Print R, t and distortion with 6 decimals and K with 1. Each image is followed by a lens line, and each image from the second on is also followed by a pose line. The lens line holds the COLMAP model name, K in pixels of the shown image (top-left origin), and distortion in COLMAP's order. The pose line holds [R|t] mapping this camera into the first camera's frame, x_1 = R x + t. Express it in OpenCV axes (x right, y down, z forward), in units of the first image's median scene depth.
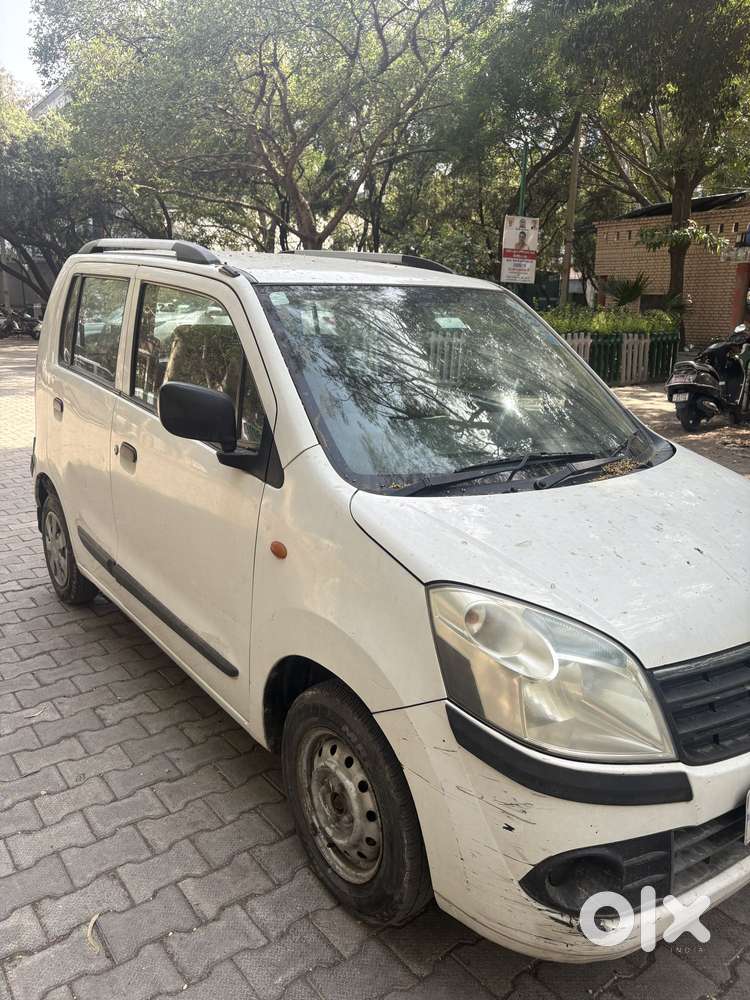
lens RADIAL K [[741.3, 0, 375.0], [0, 741.3, 500.0], [0, 0, 1]] dist [0.065284, -0.063376]
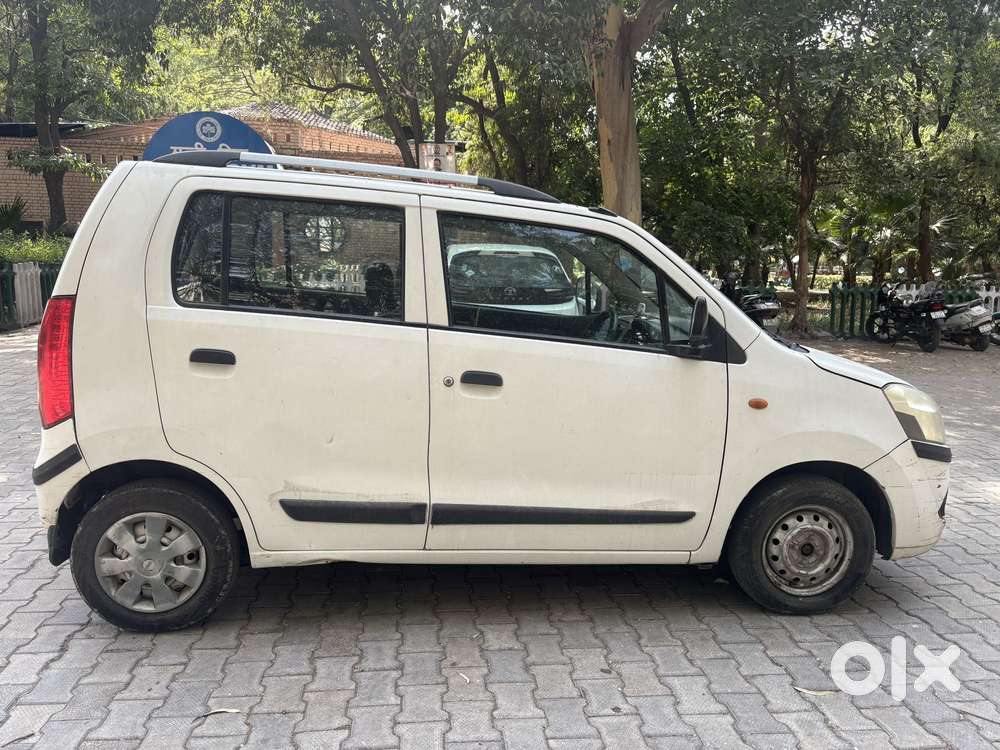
lens RADIAL K [[741.3, 0, 500.0], [0, 741.3, 375.0], [0, 0, 1]] dist [0.065284, -0.063376]
pose [[0.519487, -0.135645, 0.843643, -1.424663], [0.192992, 0.980433, 0.038801, -0.125810], [-0.832399, 0.142660, 0.535500, 0.535523]]
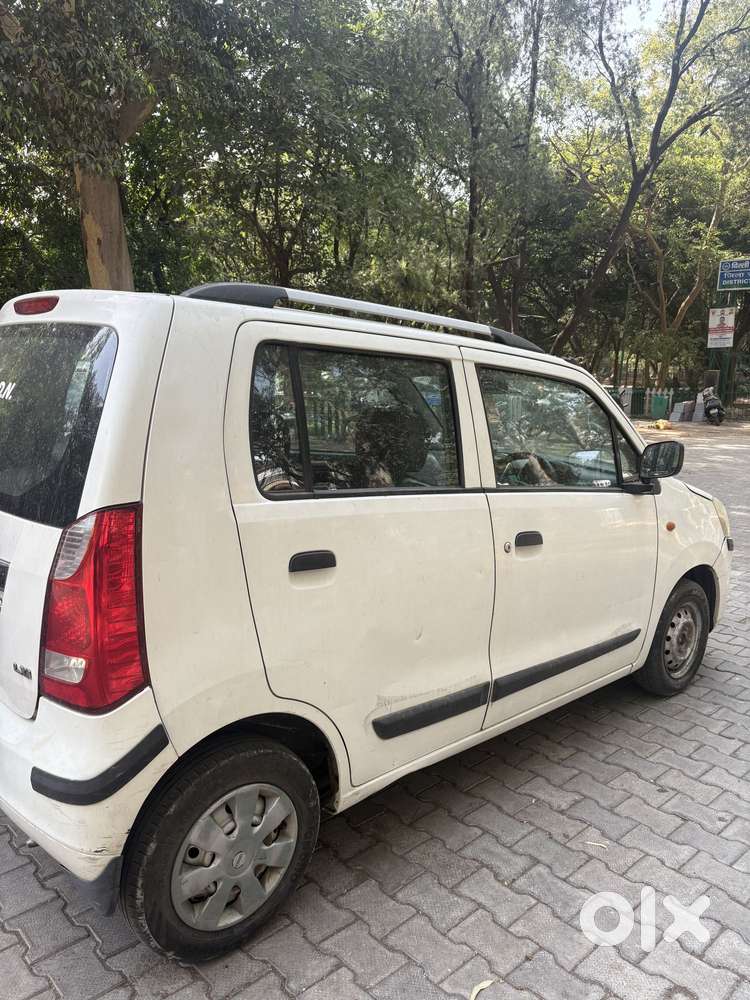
lens RADIAL K [[741.3, 0, 375.0], [0, 741.3, 500.0], [0, 0, 1]] dist [0.065284, -0.063376]
pose [[-0.086213, -0.187981, 0.978381, -1.529846], [0.223417, 0.953379, 0.202864, -0.431982], [-0.970903, 0.236077, -0.040195, 1.489685]]
